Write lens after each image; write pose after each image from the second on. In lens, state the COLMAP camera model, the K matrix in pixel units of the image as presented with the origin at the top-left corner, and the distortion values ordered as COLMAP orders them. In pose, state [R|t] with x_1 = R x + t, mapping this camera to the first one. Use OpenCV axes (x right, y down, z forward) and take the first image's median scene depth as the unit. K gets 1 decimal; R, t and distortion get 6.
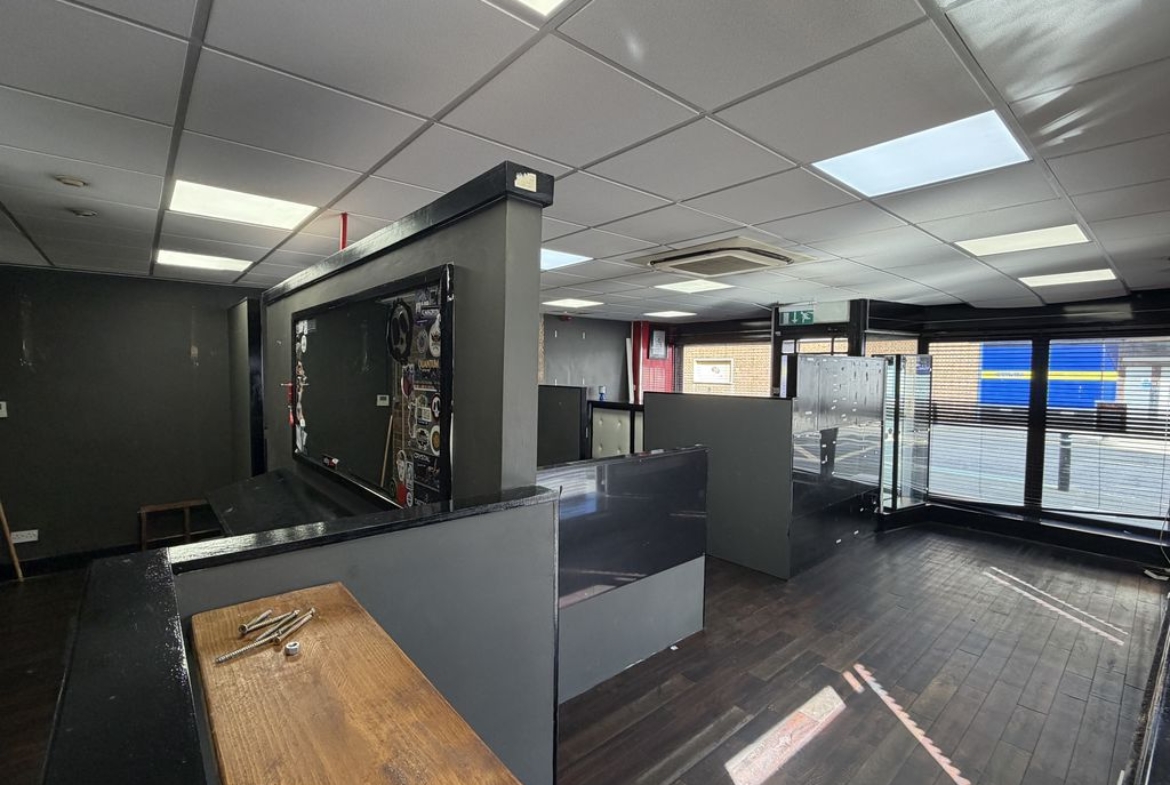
lens RADIAL K [[520.0, 0, 585.1], [0, 520.0, 390.2], [0, 0, 1]] dist [-0.000737, -0.000030]
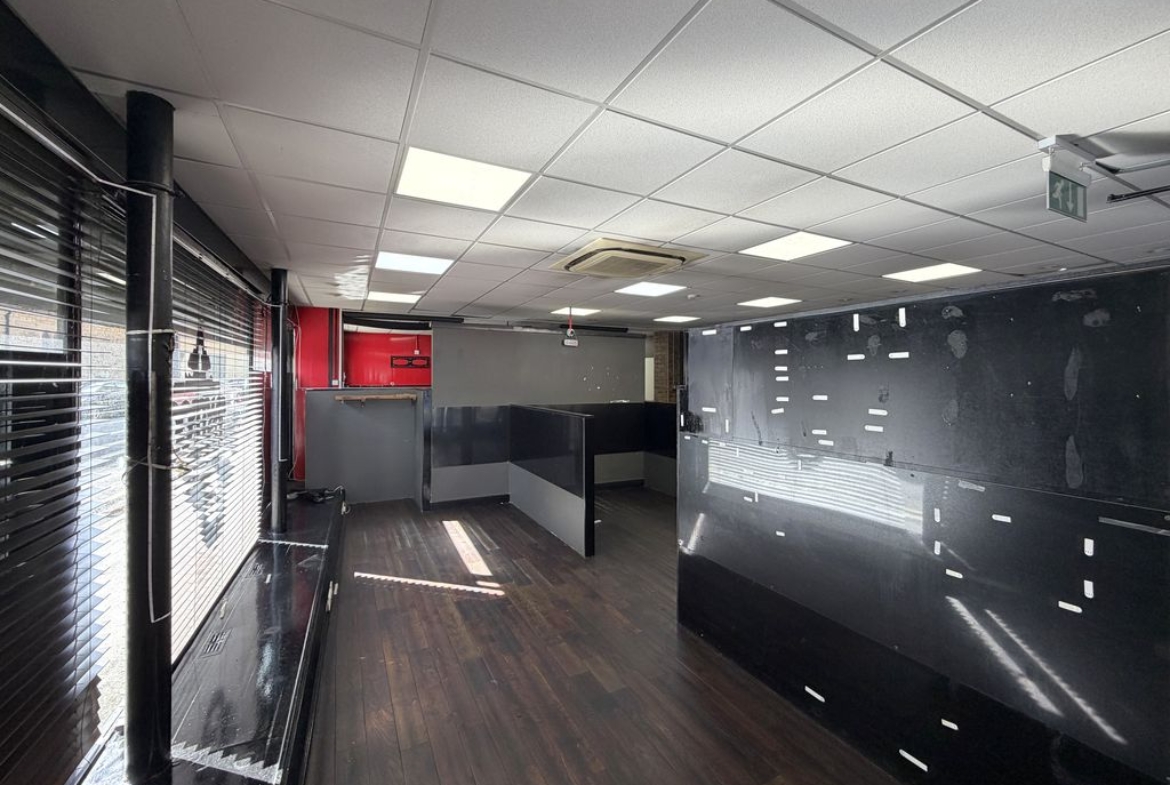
lens RADIAL K [[466.5, 0, 583.5], [0, 466.5, 387.0], [0, 0, 1]] dist [-0.001373, -0.000160]
pose [[-0.237766, -0.011290, -0.971257, 1.630951], [-0.063278, 0.997988, 0.003890, 0.033997], [0.969259, 0.062384, -0.238002, 1.494698]]
